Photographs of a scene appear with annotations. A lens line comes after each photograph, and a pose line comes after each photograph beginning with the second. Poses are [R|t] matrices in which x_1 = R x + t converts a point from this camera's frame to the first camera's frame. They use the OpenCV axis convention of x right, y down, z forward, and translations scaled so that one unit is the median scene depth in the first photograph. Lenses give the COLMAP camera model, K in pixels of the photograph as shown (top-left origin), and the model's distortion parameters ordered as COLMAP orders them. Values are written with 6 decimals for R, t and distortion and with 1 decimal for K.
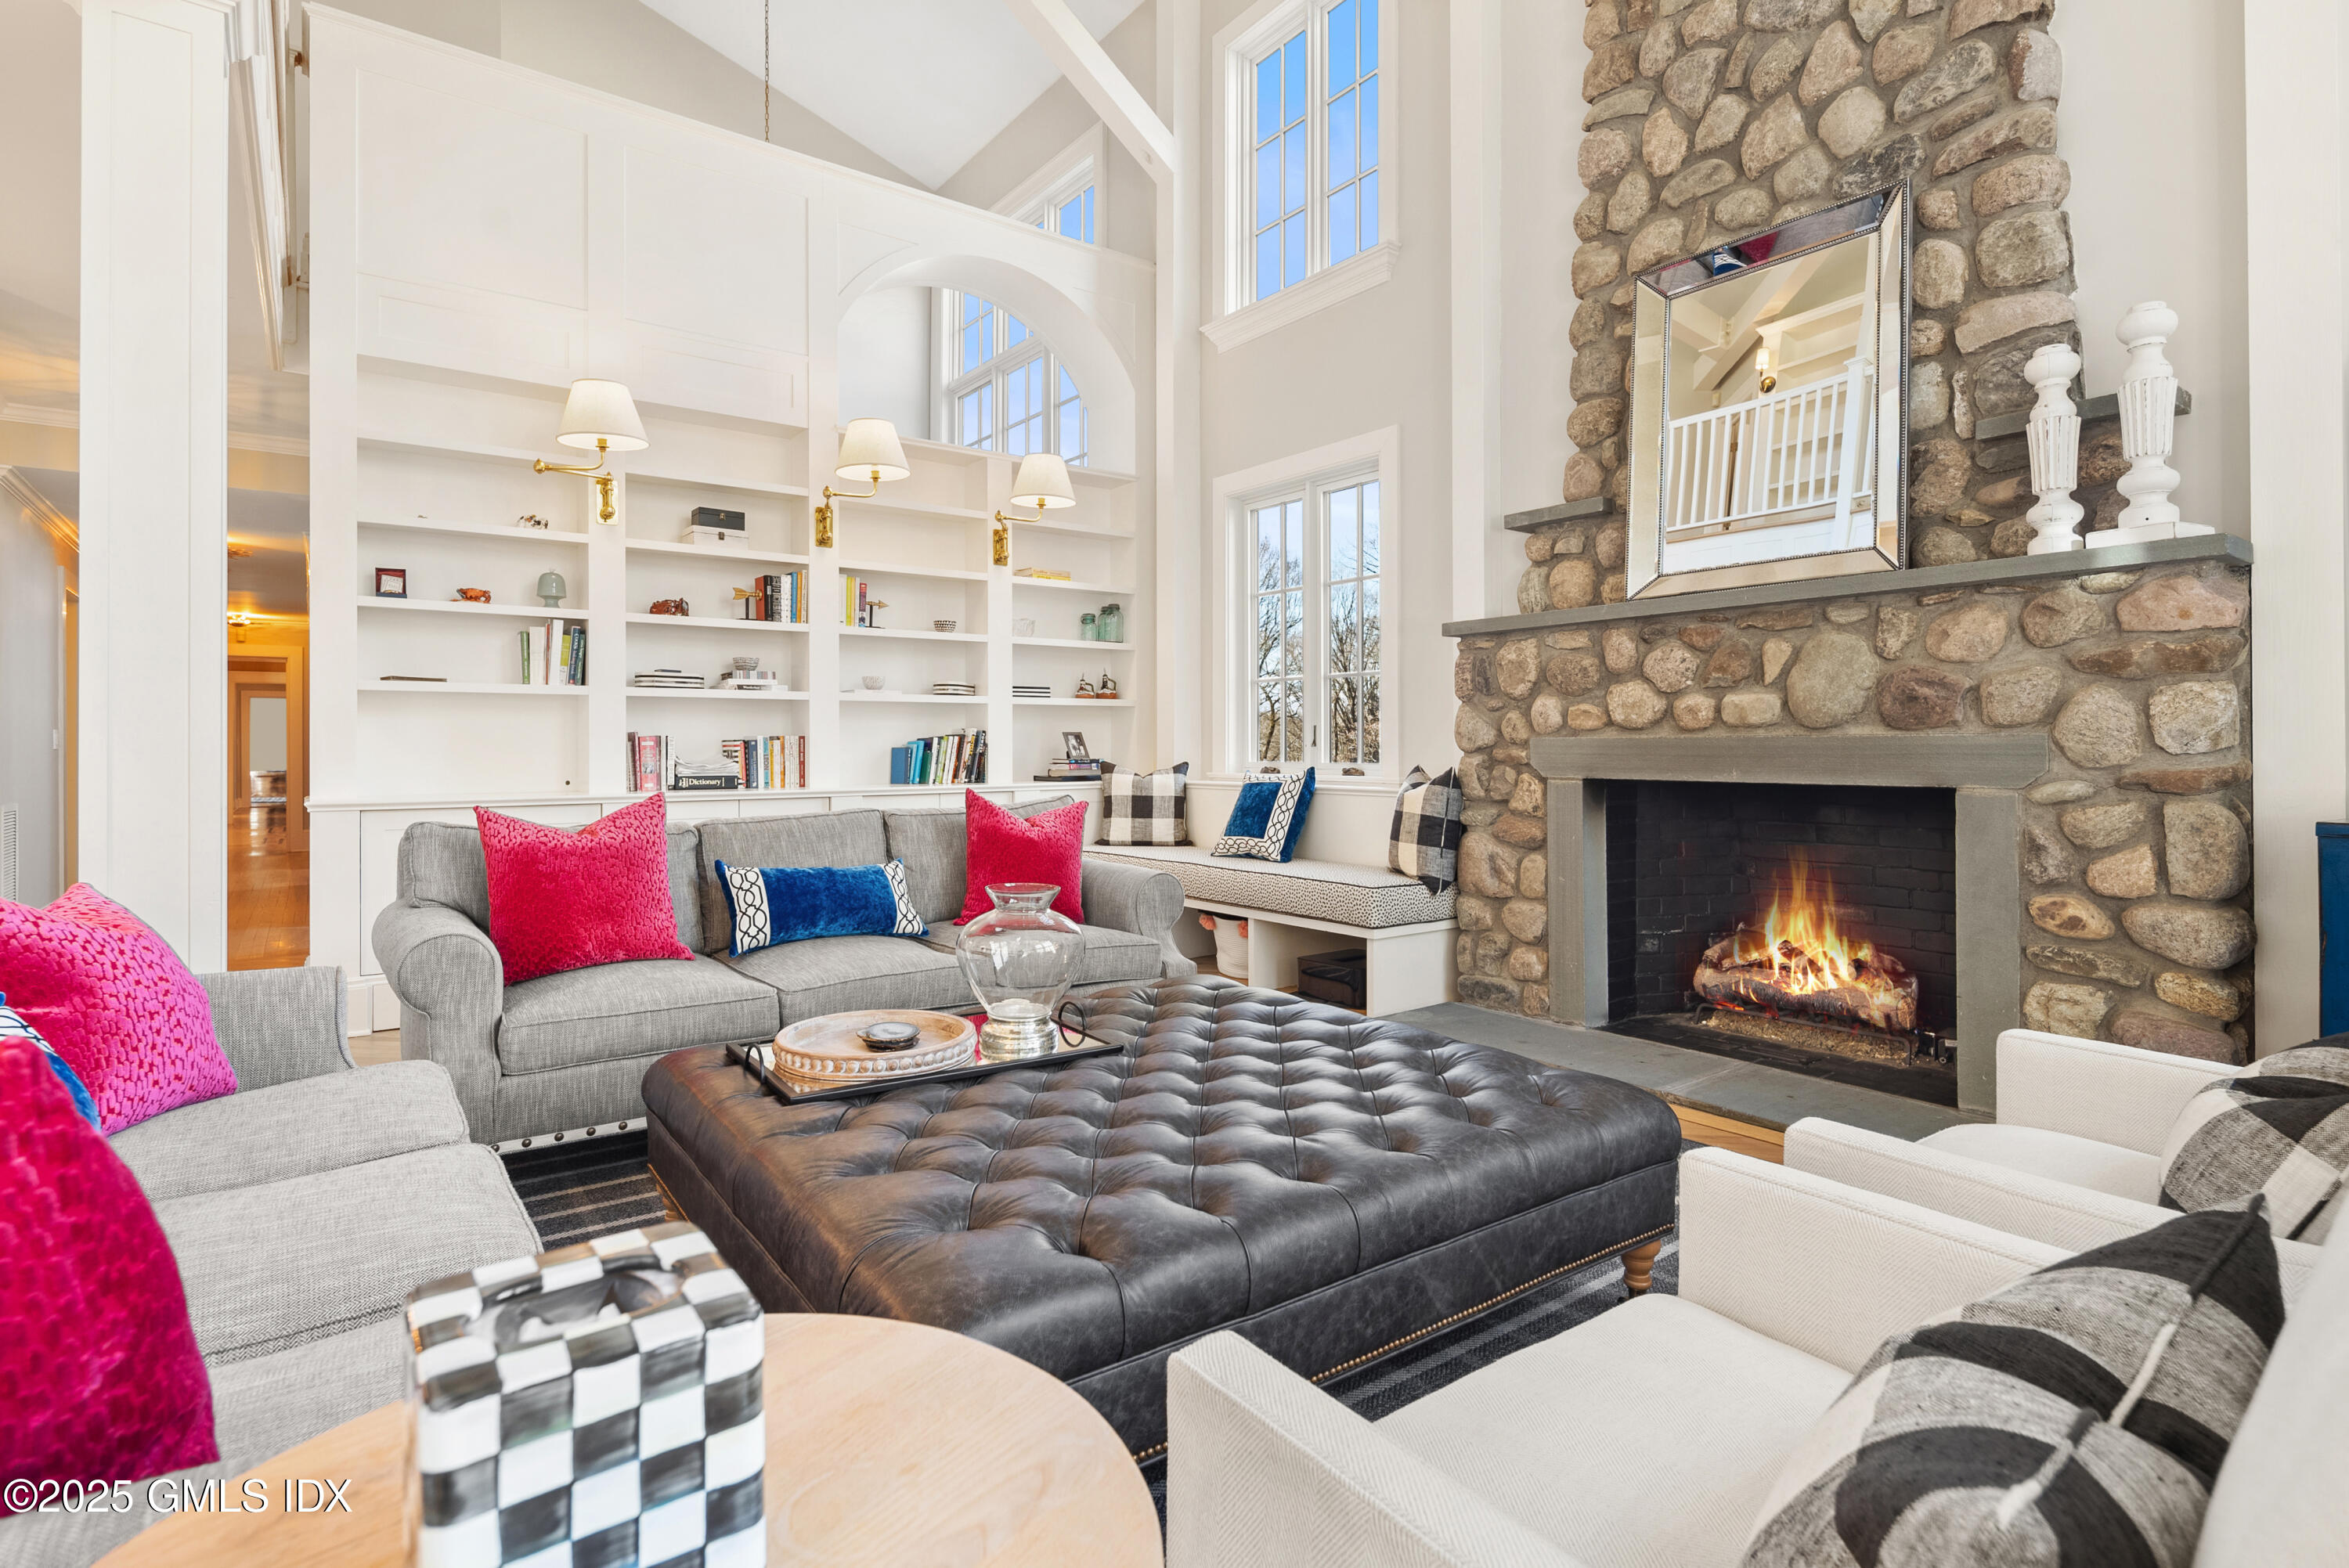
lens RADIAL K [[1148.4, 0, 1189.5], [0, 1148.4, 761.9], [0, 0, 1]] dist [0.004753, -0.002402]
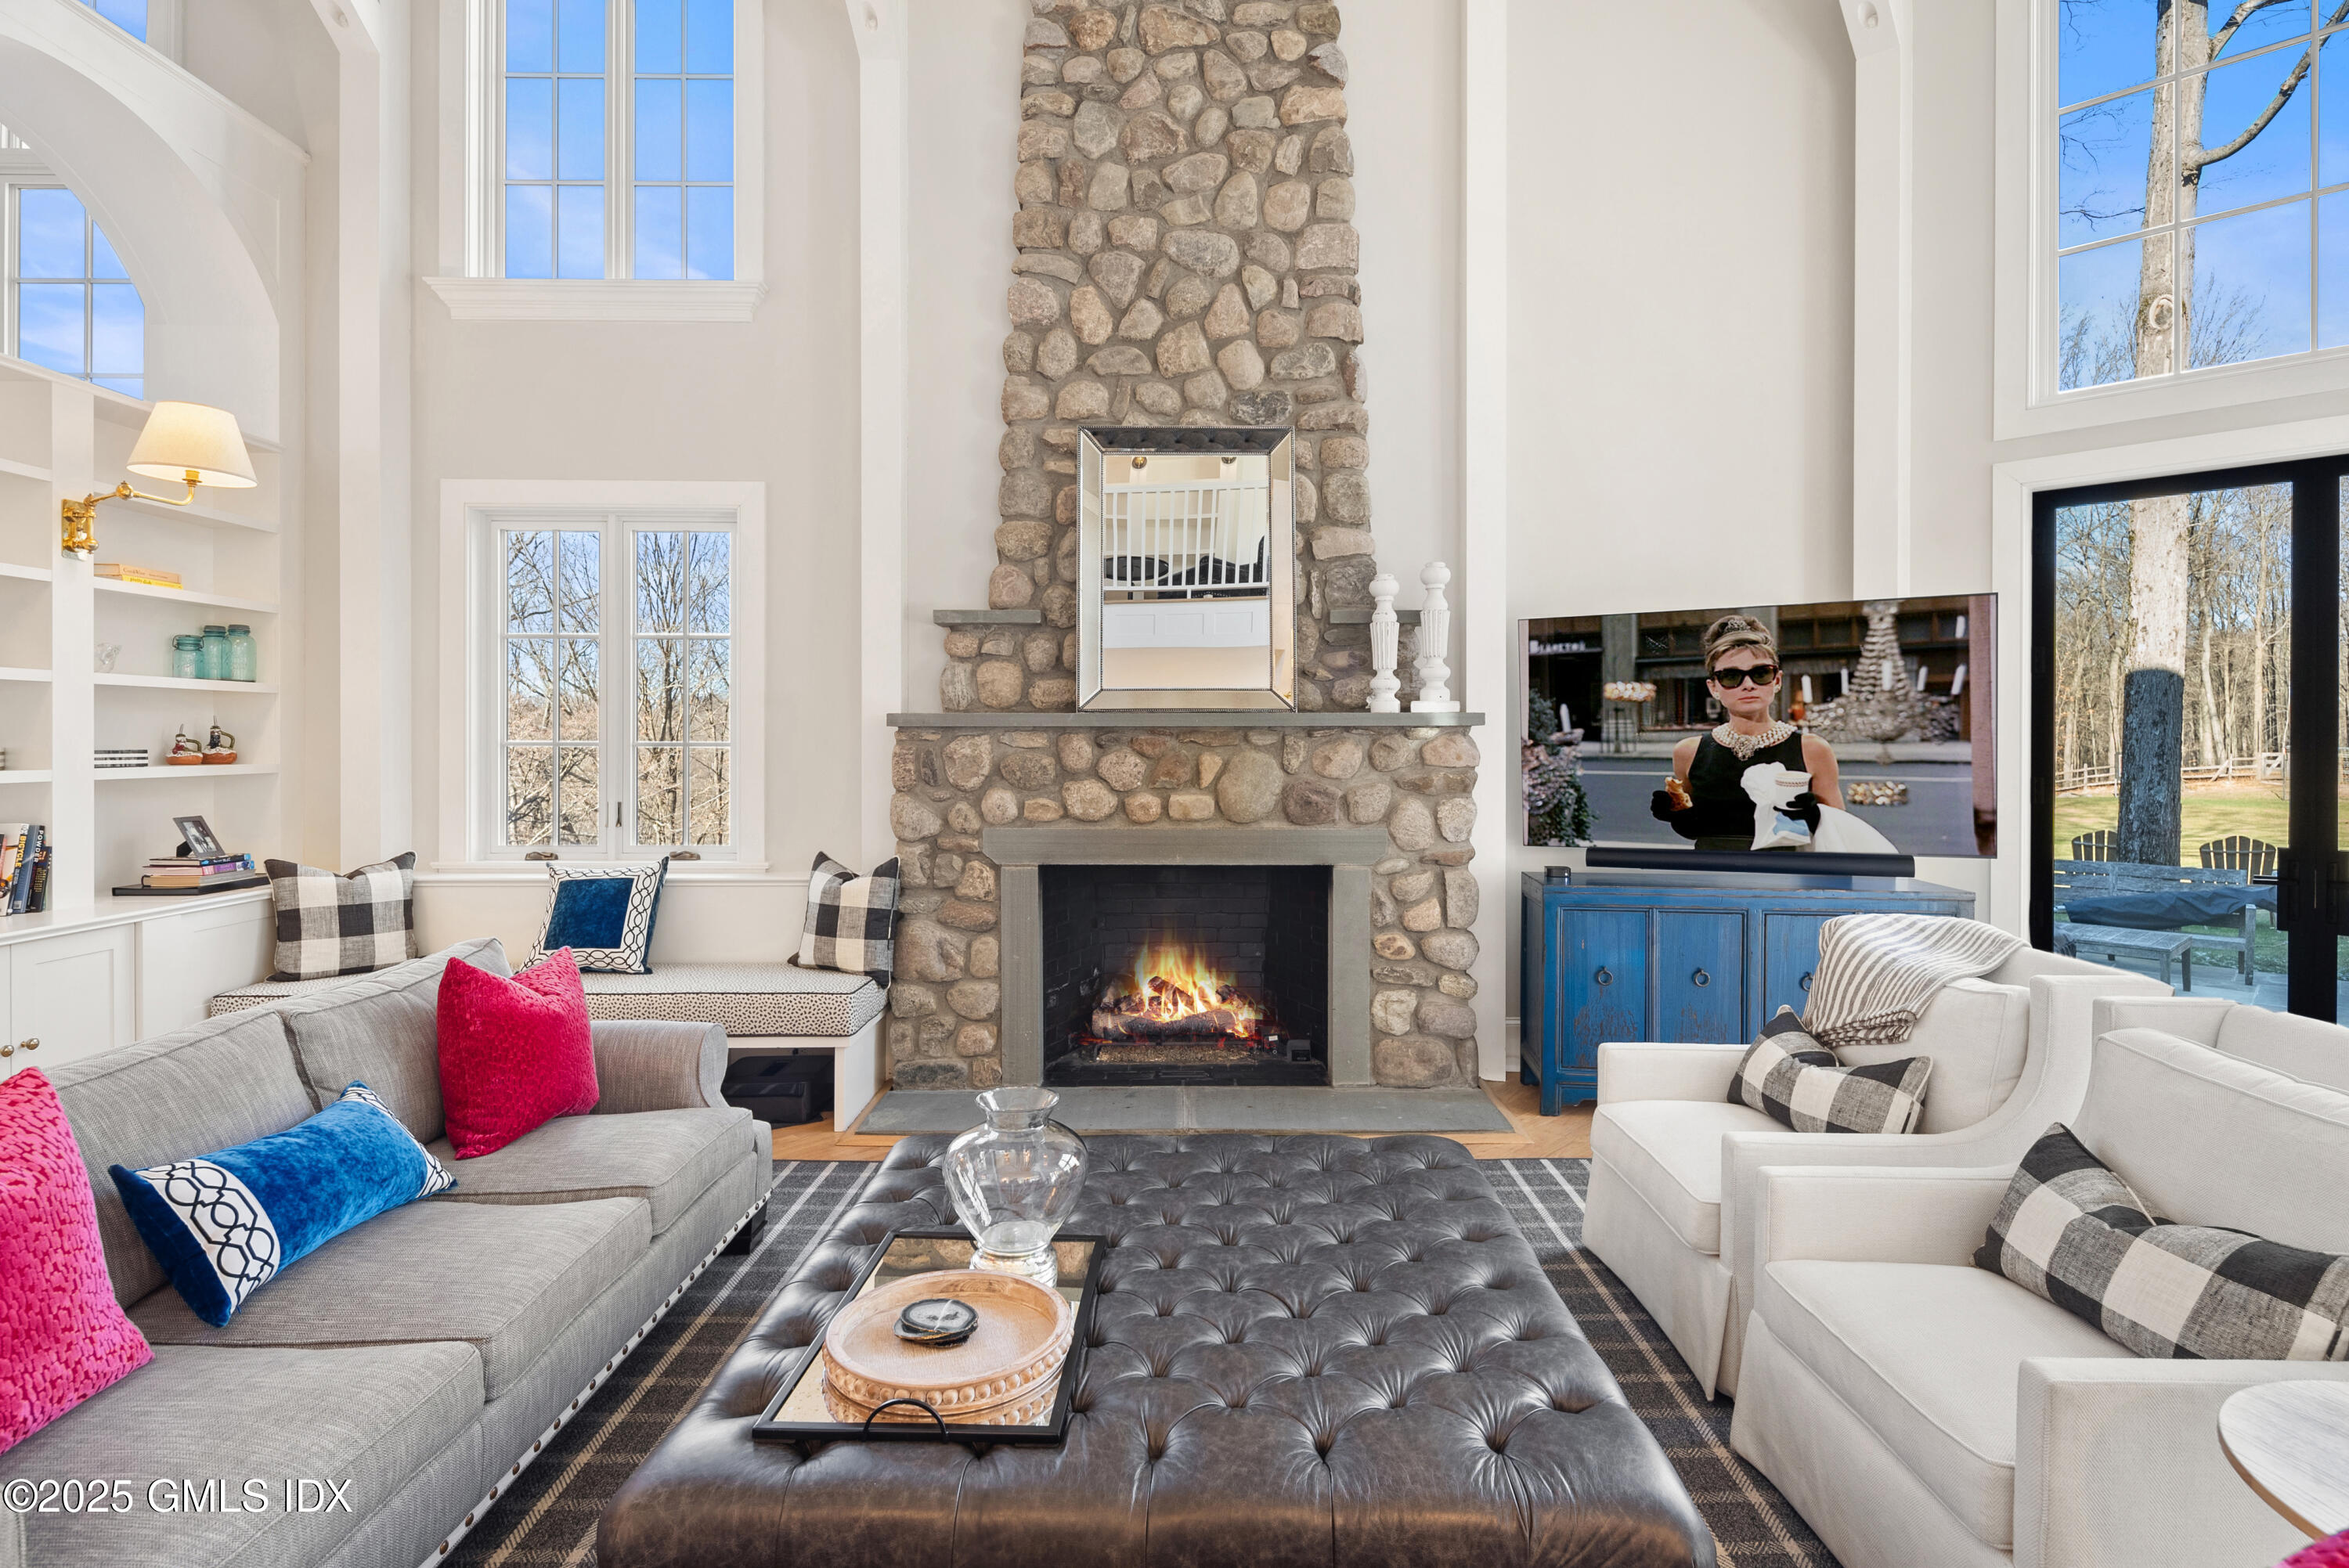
lens RADIAL K [[1148.4, 0, 1191.5], [0, 1148.4, 770.3], [0, 0, 1]] dist [0.004753, -0.002402]
pose [[0.599196, -0.016138, 0.800440, -0.472782], [0.008183, 0.999868, 0.014034, -0.094603], [-0.800561, -0.001859, 0.599248, 0.222526]]
